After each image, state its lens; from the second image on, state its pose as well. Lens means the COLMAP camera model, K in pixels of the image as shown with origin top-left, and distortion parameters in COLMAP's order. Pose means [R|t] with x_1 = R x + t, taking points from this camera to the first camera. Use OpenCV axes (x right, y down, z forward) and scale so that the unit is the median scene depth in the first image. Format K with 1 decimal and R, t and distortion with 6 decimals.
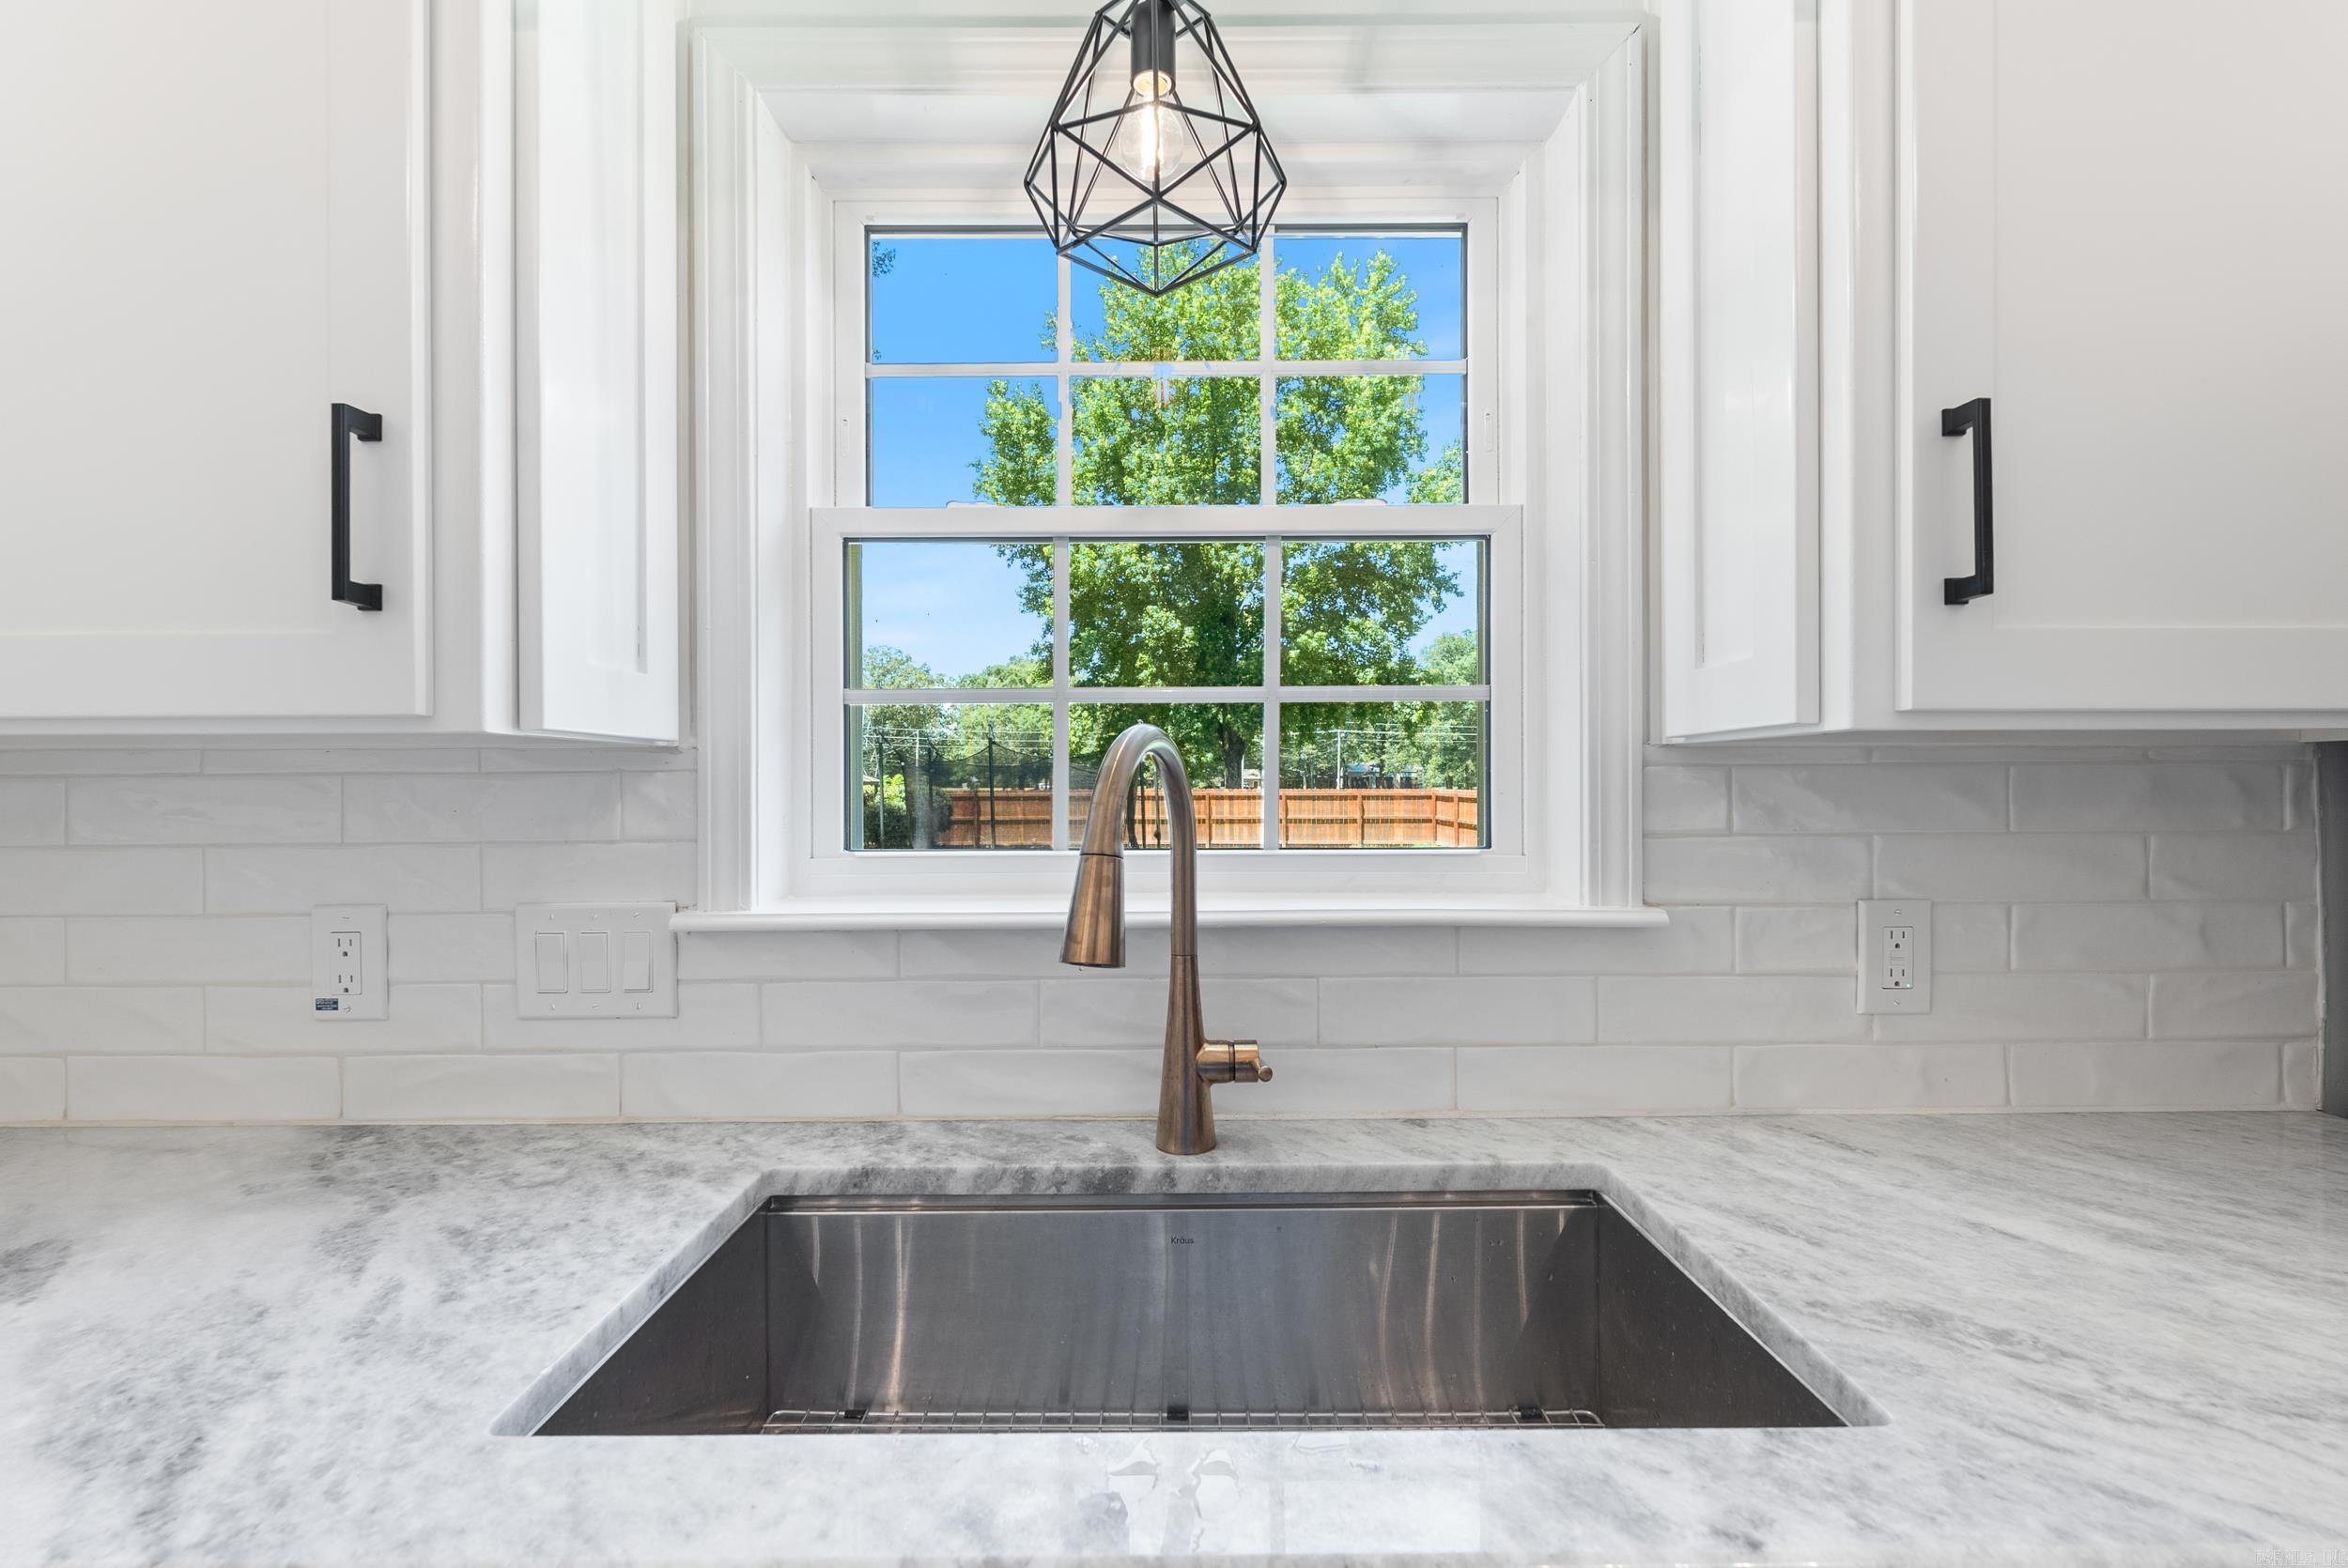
lens RADIAL K [[1037.5, 0, 1173.6], [0, 1037.5, 793.8], [0, 0, 1]] dist [-0.006921, 0.000417]
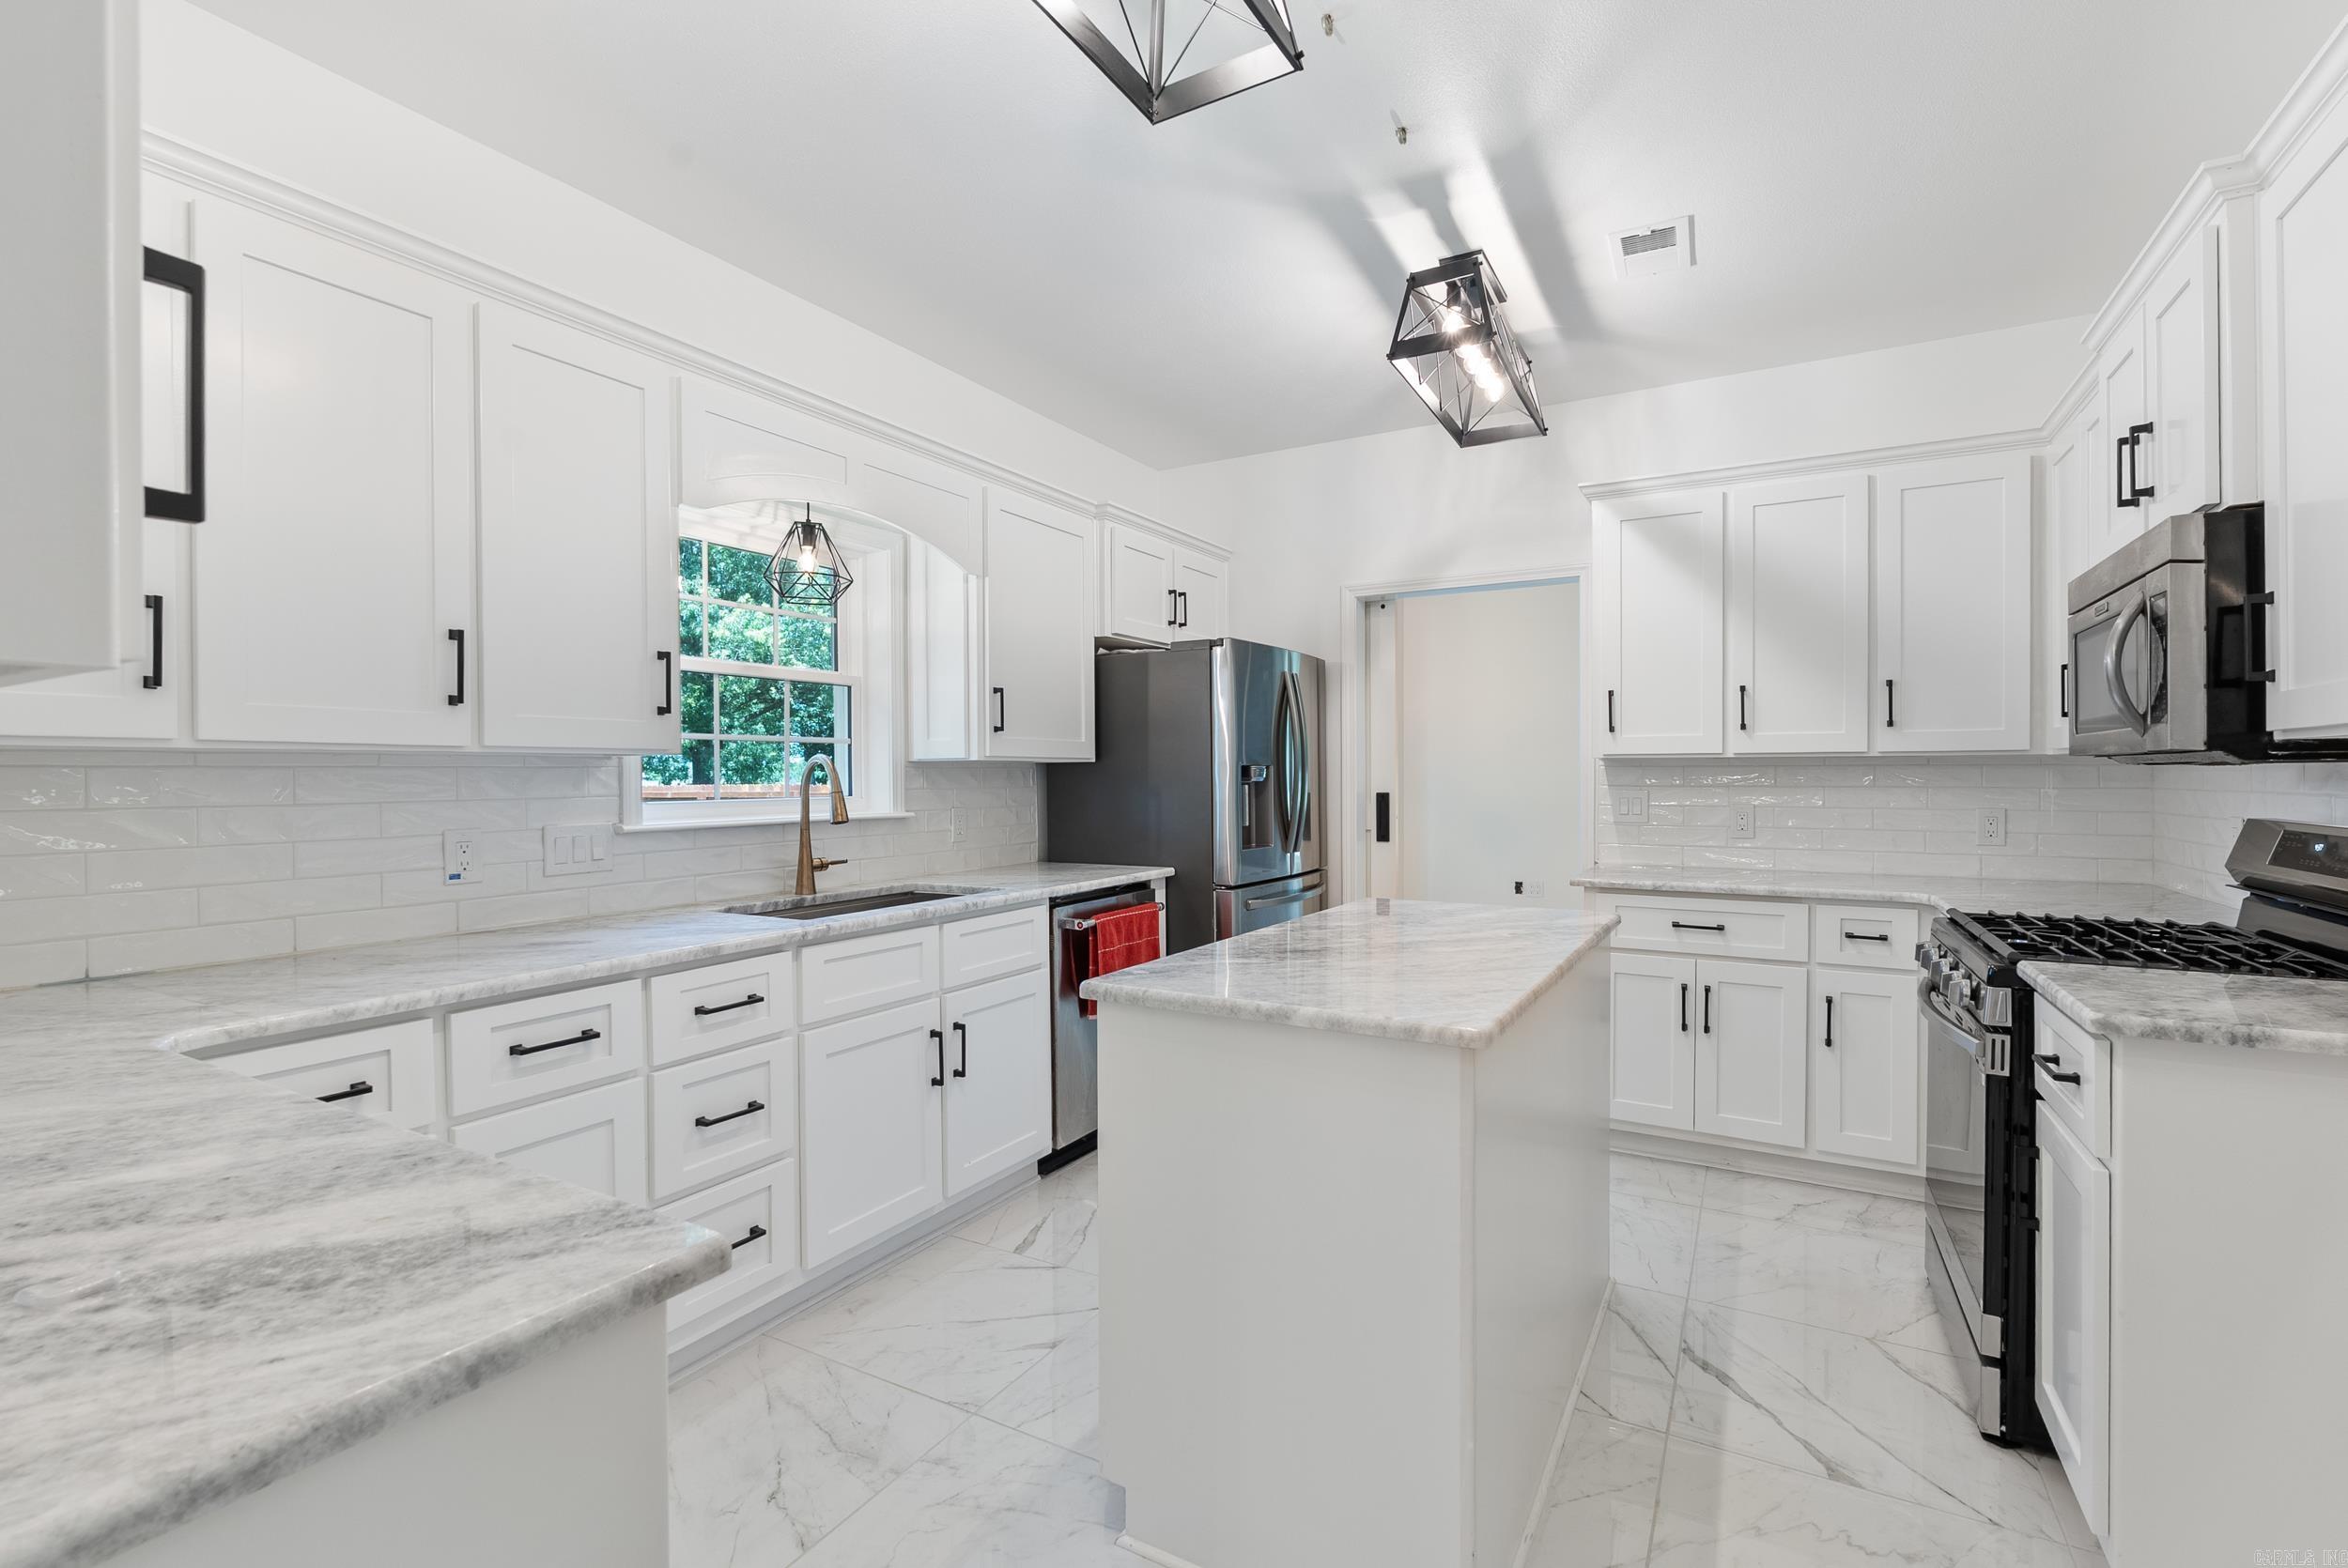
lens RADIAL K [[1037.5, 0, 1181.0], [0, 1037.5, 789.0], [0, 0, 1]] dist [-0.006921, 0.000417]
pose [[0.492399, -0.010856, 0.870302, -2.084862], [0.005792, 0.999941, 0.009196, 0.016327], [-0.870350, 0.000513, 0.492433, -1.432863]]
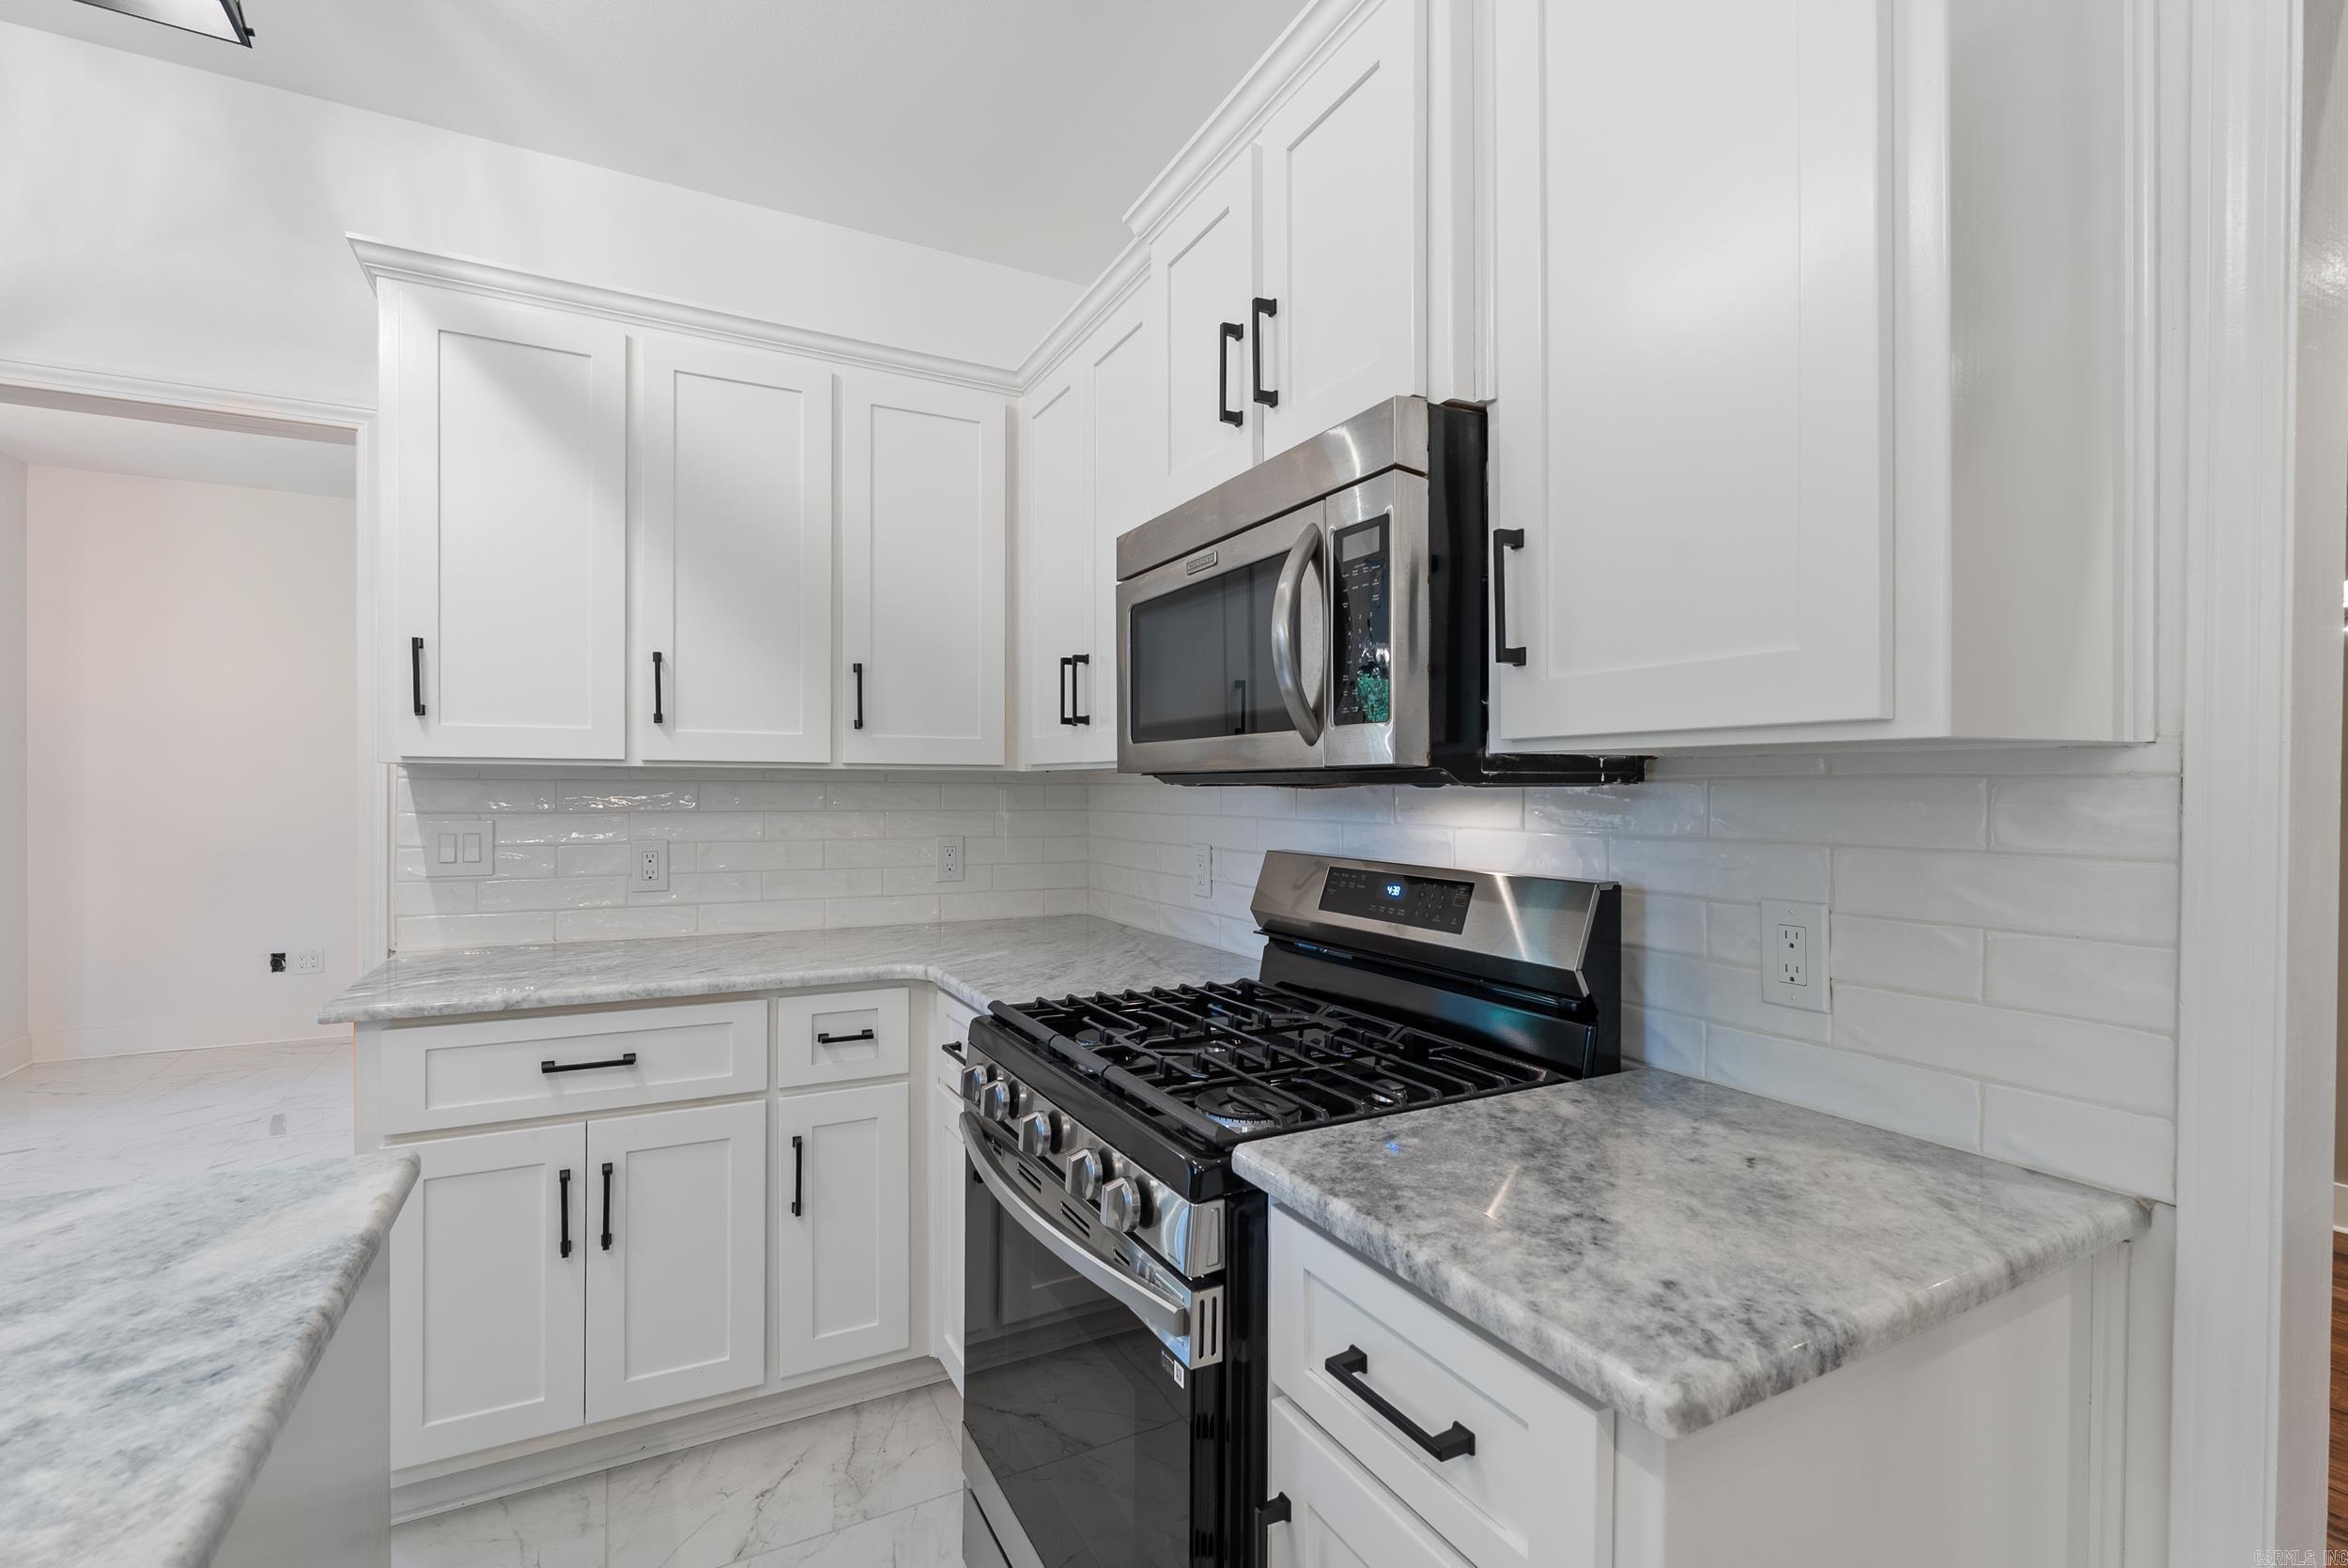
lens RADIAL K [[1037.5, 0, 1172.5], [0, 1037.5, 793.7], [0, 0, 1]] dist [-0.006921, 0.000417]
pose [[-0.470087, -0.003167, 0.882615, -0.571339], [0.001172, 0.999990, 0.004212, 0.001319], [-0.882619, 0.003015, -0.470079, -1.295690]]
